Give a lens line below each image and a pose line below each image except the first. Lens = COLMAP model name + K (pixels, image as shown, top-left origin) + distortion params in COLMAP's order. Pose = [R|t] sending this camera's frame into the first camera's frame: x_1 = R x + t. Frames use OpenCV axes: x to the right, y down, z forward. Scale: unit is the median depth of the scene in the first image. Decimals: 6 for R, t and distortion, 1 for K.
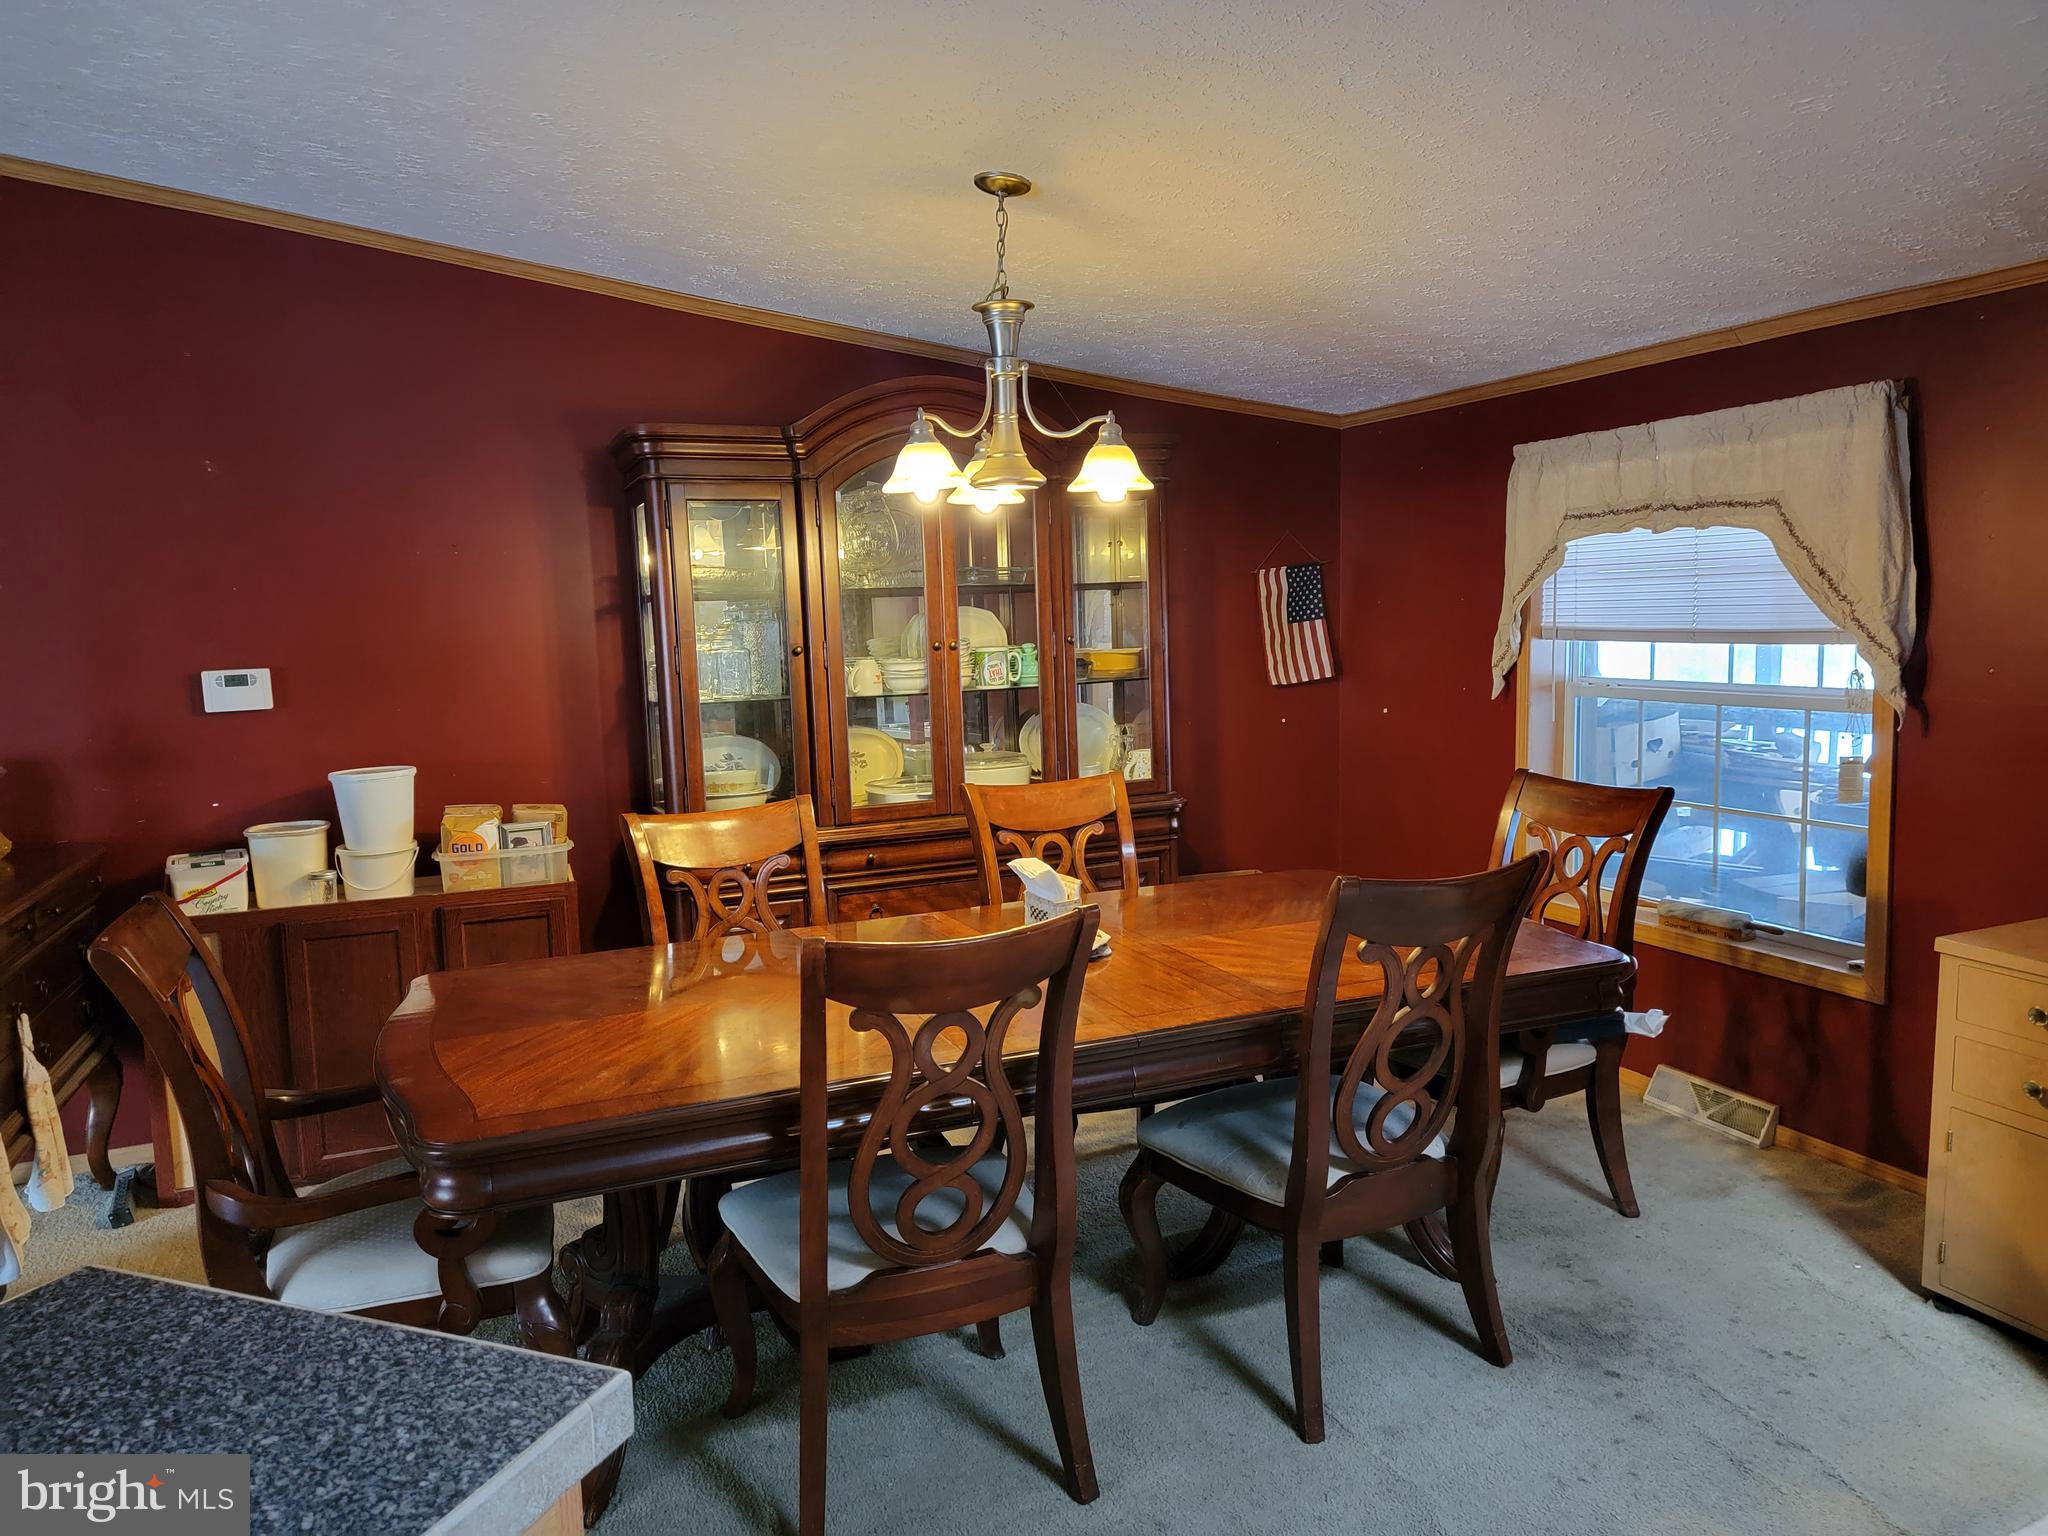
lens RADIAL K [[1439.6, 0, 1024.0], [0, 1439.6, 768.0], [0, 0, 1]] dist [0.160828, -0.097616]
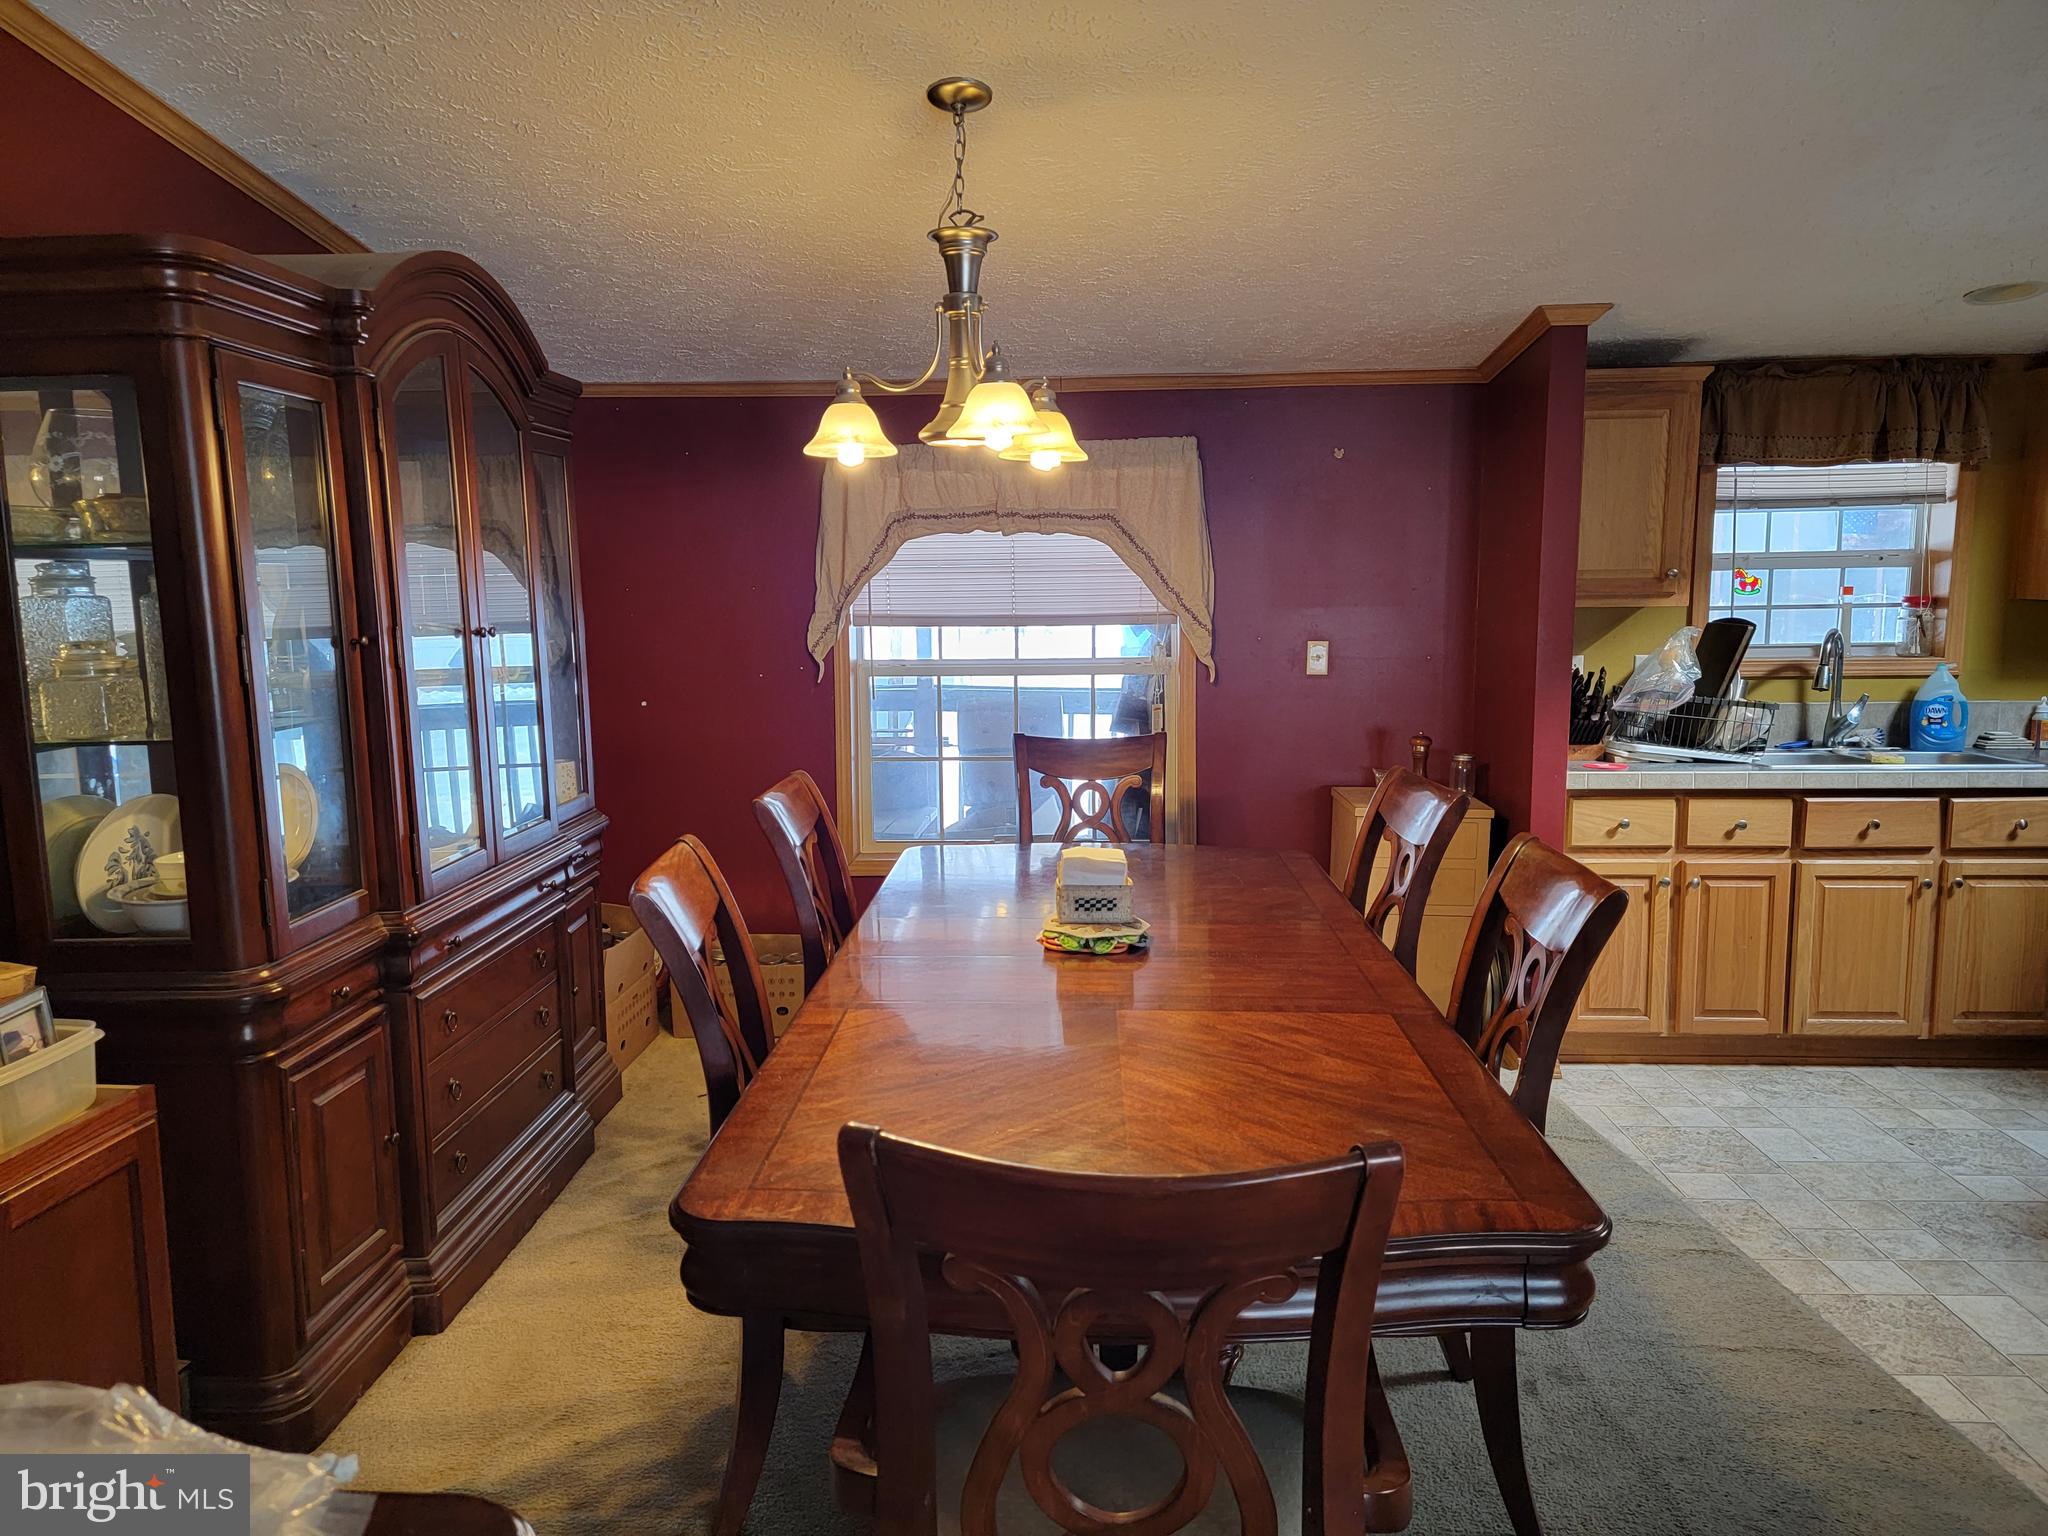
lens RADIAL K [[1439.6, 0, 1024.0], [0, 1439.6, 768.0], [0, 0, 1]] dist [0.160828, -0.097616]
pose [[0.429304, -0.097852, 0.897843, -0.664515], [0.106889, 0.992632, 0.057073, -0.036568], [-0.896812, 0.071467, 0.436600, 0.494381]]
